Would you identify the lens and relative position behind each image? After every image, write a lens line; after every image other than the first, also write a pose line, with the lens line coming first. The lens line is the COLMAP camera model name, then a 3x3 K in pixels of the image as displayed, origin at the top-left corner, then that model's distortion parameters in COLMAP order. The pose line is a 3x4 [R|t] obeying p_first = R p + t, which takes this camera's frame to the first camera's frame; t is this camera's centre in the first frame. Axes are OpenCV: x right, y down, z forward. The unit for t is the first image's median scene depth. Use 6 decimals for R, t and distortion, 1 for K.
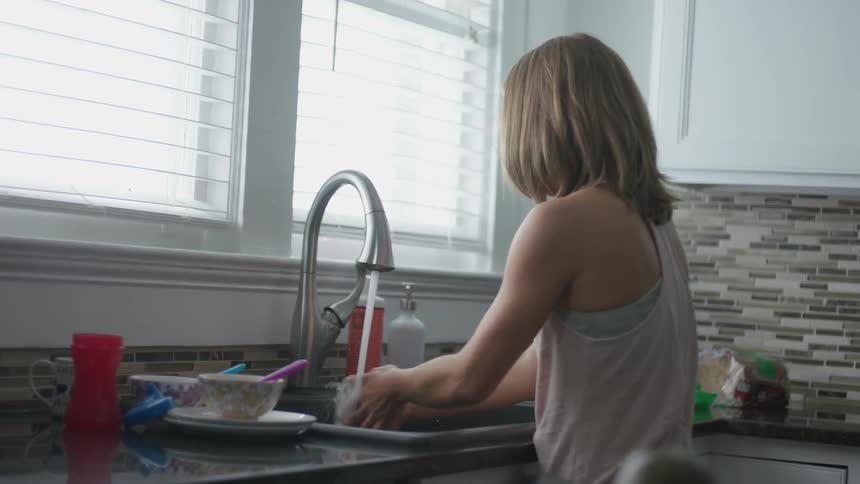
lens RADIAL K [[1871.7, 0, 430.0], [0, 1871.7, 242.0], [0, 0, 1]] dist [-0.139675, 0.155607]
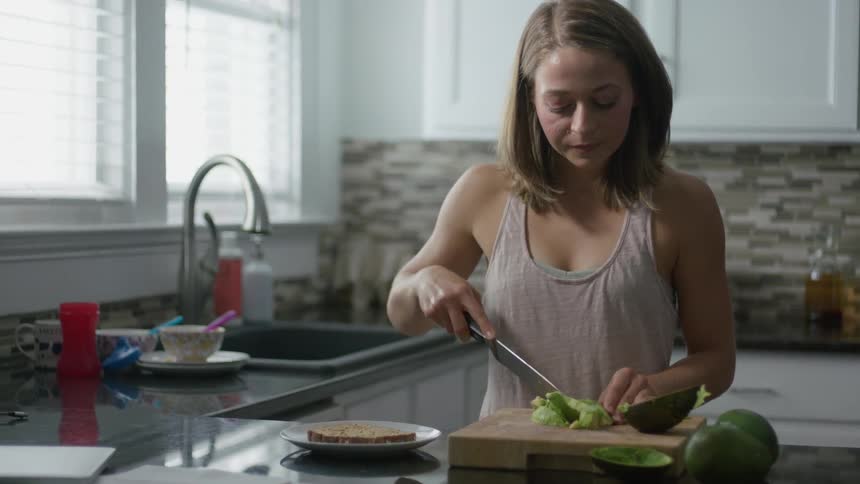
lens RADIAL K [[1871.7, 0, 430.0], [0, 1871.7, 242.0], [0, 0, 1]] dist [-0.139675, 0.155607]
pose [[0.980585, -0.055598, 0.188049, -0.169883], [0.045246, 0.997238, 0.058905, -0.054290], [-0.190804, -0.049253, 0.980392, -0.293736]]
